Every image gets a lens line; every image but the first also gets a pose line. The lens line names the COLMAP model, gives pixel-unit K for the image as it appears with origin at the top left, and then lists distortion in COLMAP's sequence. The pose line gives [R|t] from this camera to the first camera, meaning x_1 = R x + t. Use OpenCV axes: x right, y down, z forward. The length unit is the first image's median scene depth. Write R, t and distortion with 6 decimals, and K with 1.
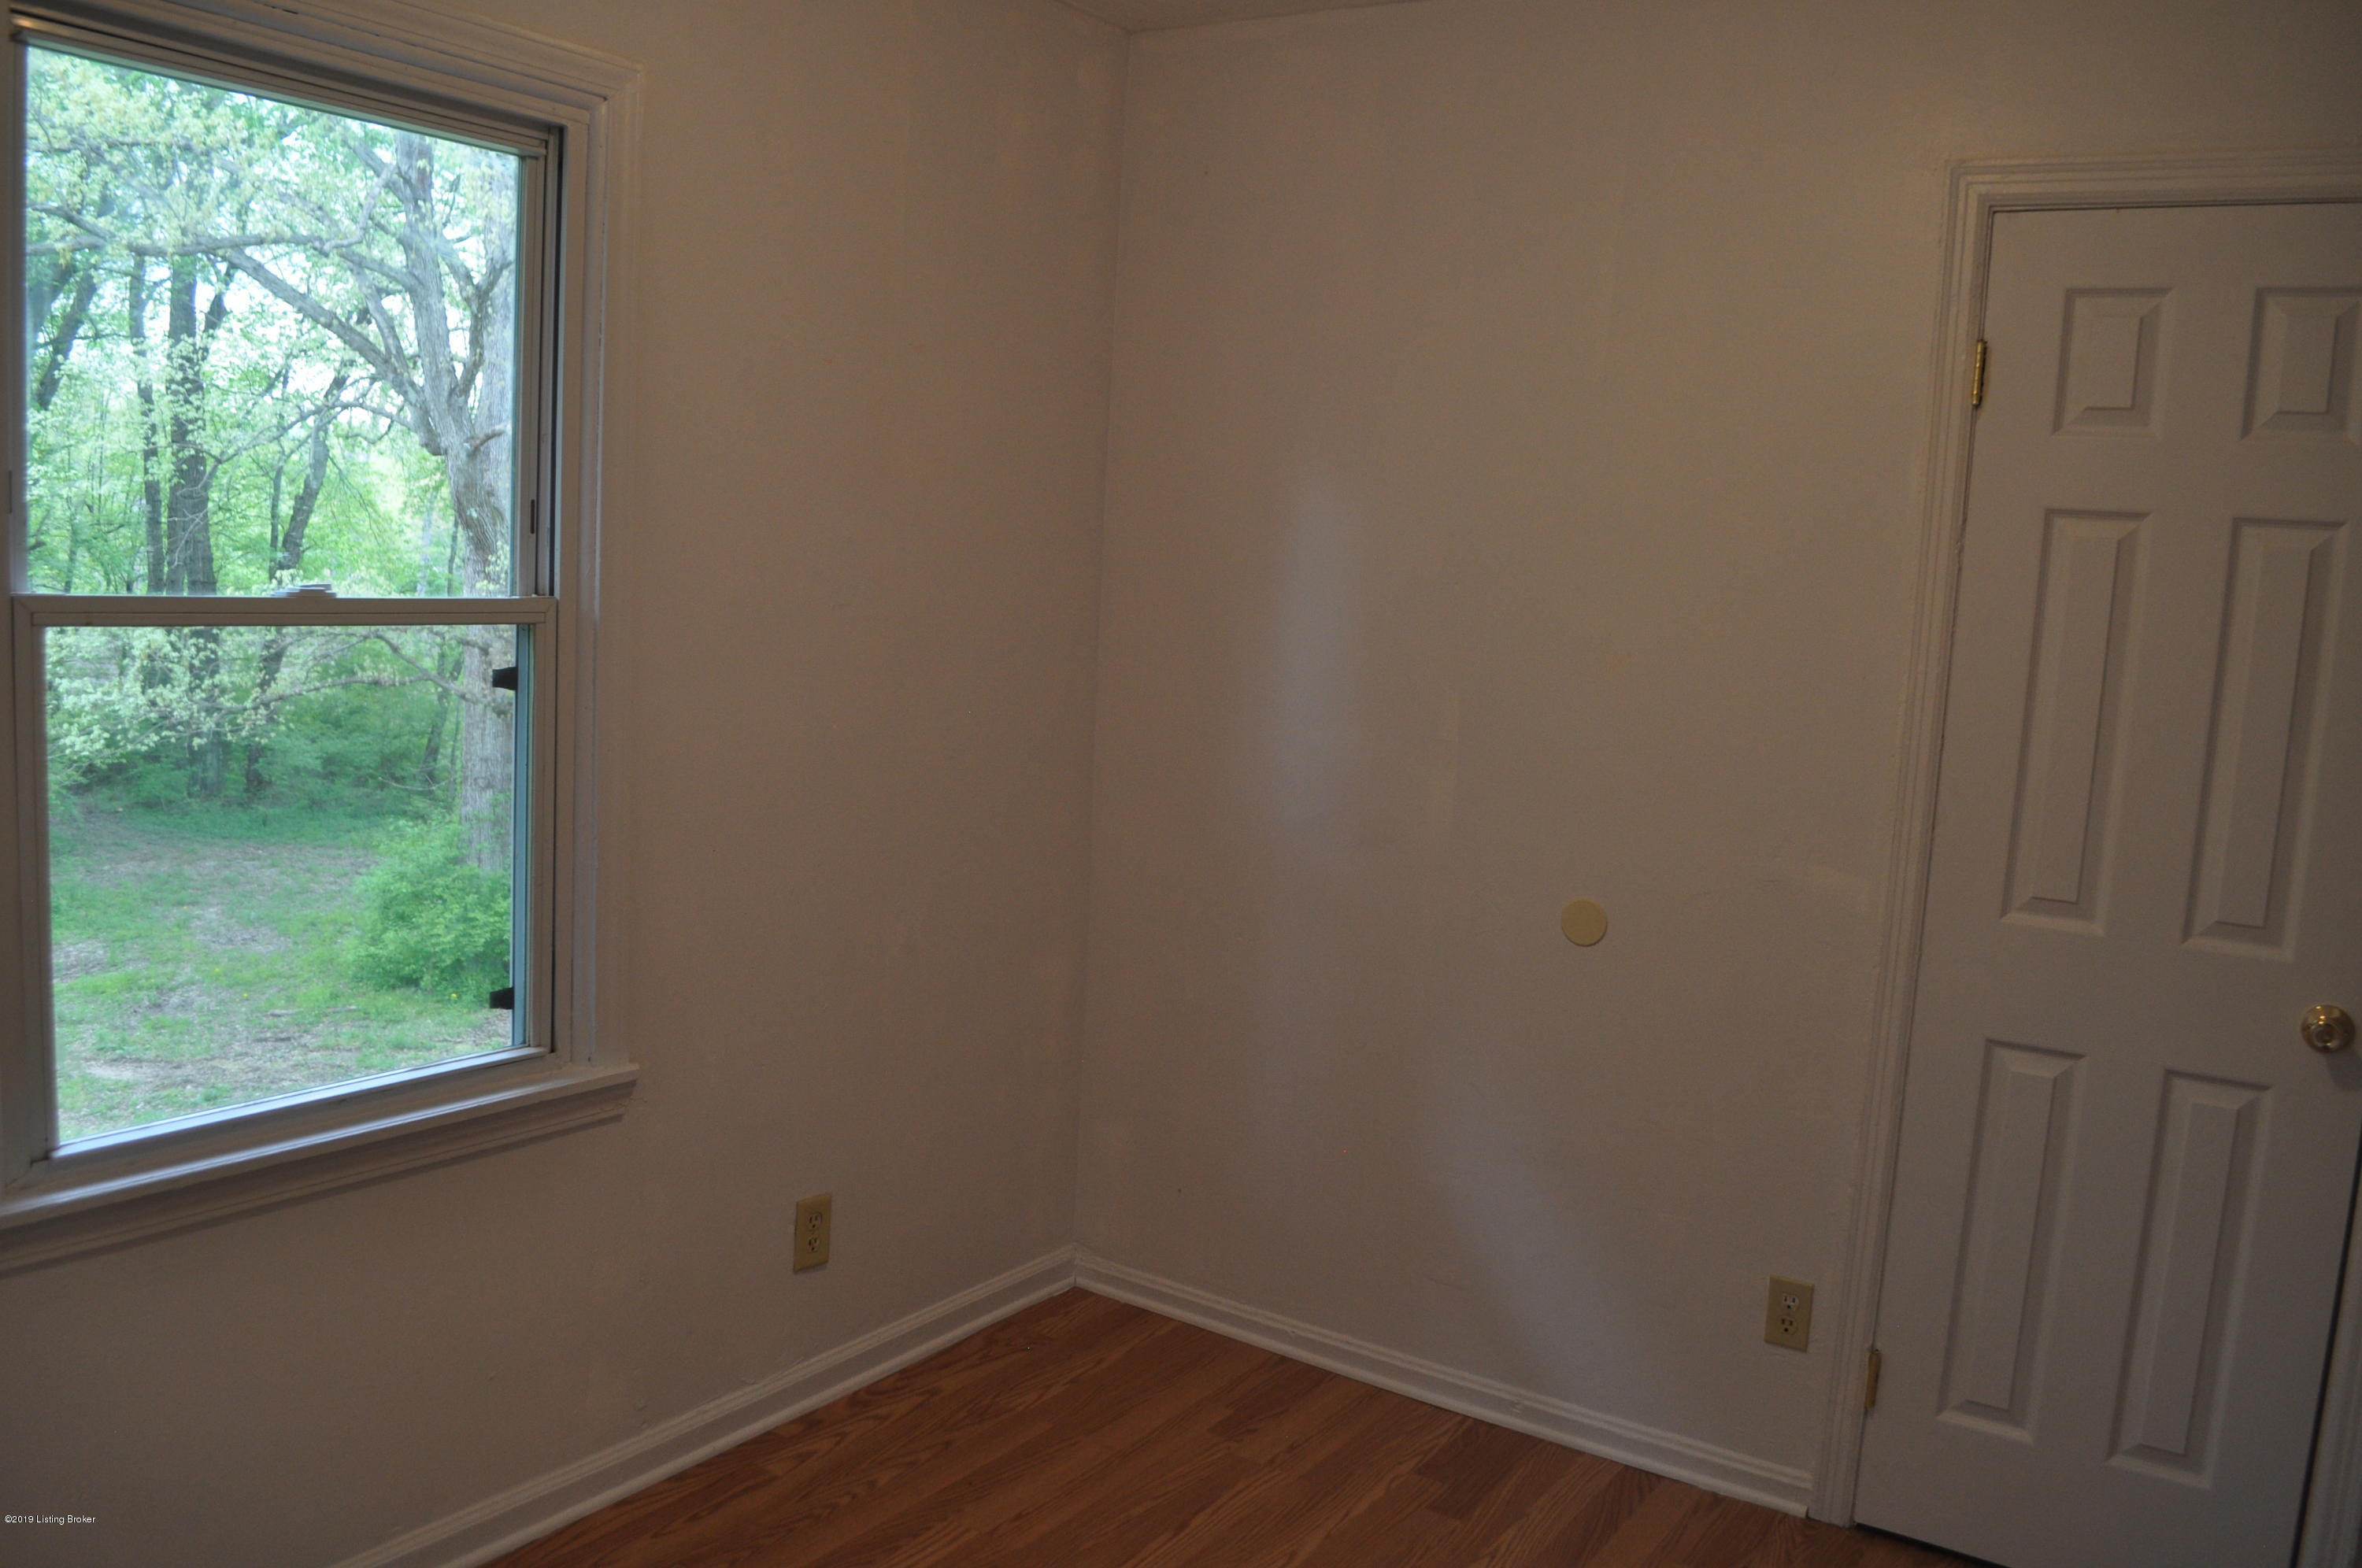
lens RADIAL K [[1870.9, 0, 1182.6], [0, 1870.9, 780.4], [0, 0, 1]] dist [-0.072244, -0.001469]
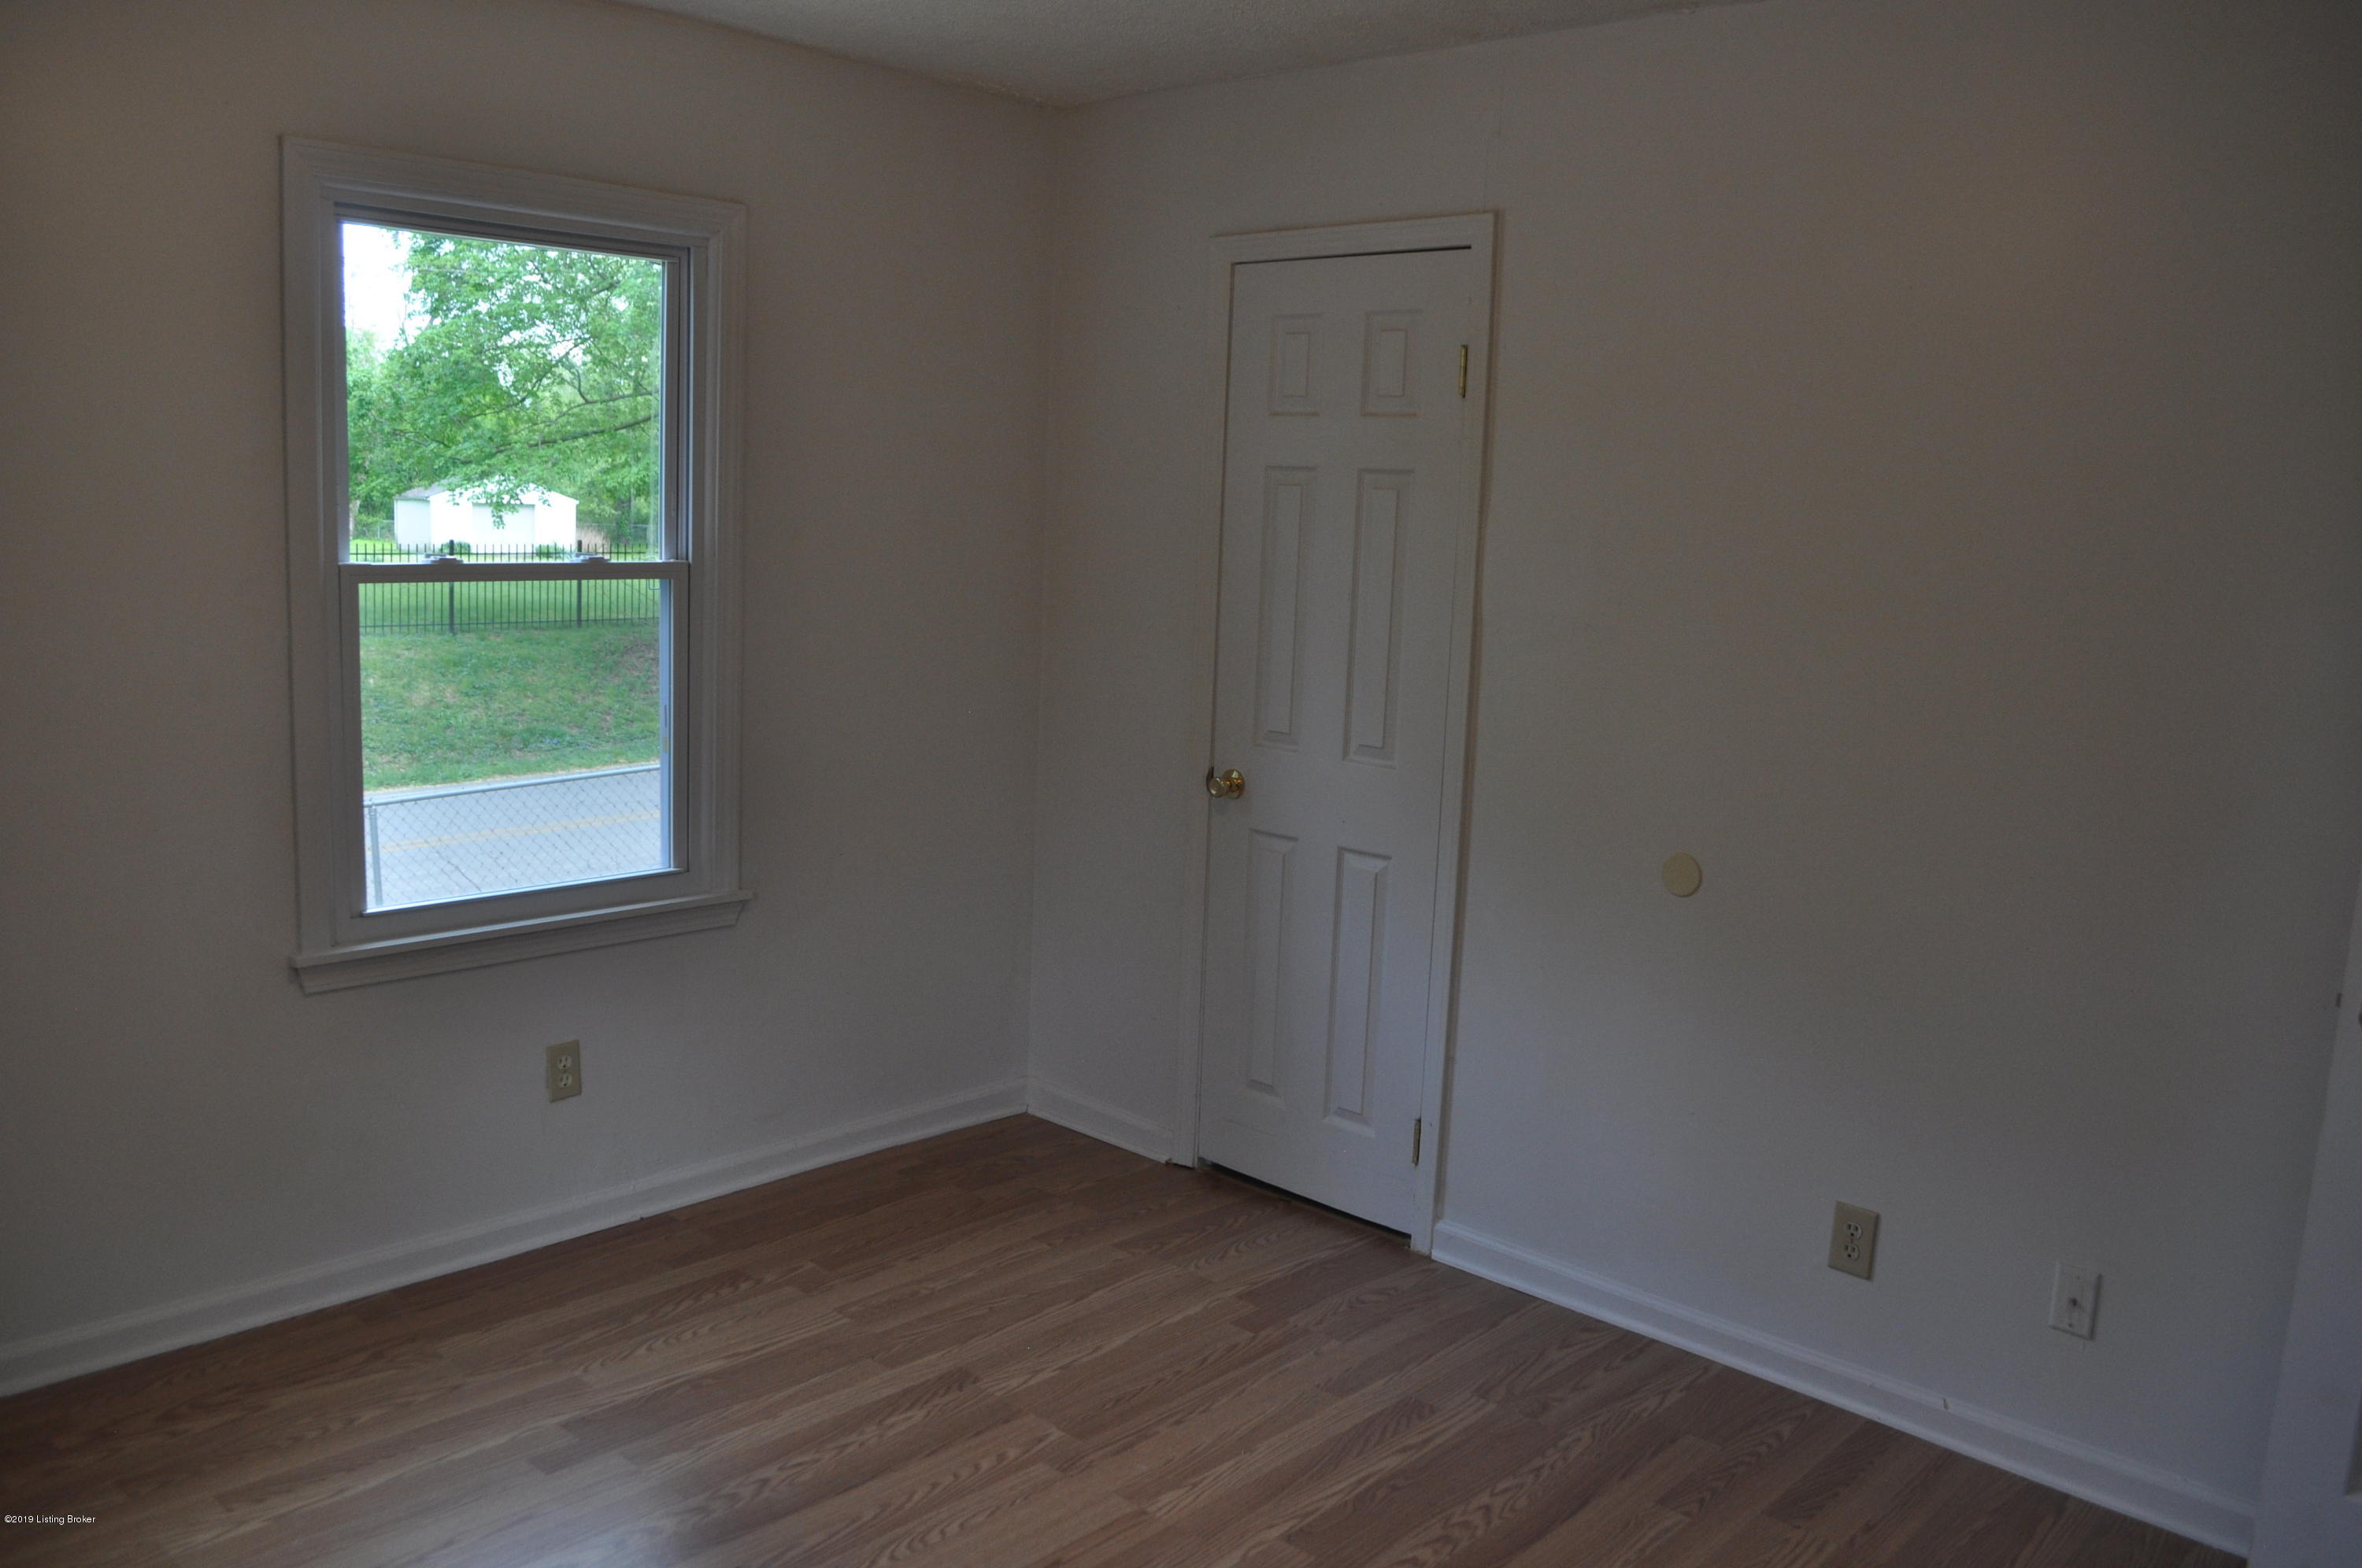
lens RADIAL K [[1870.9, 0, 1178.6], [0, 1870.9, 795.3], [0, 0, 1]] dist [-0.072244, -0.001469]
pose [[0.940221, 0.029855, -0.339255, 0.636751], [-0.032524, 0.999469, -0.002184, 0.086365], [0.339009, 0.013088, 0.940692, -0.307756]]
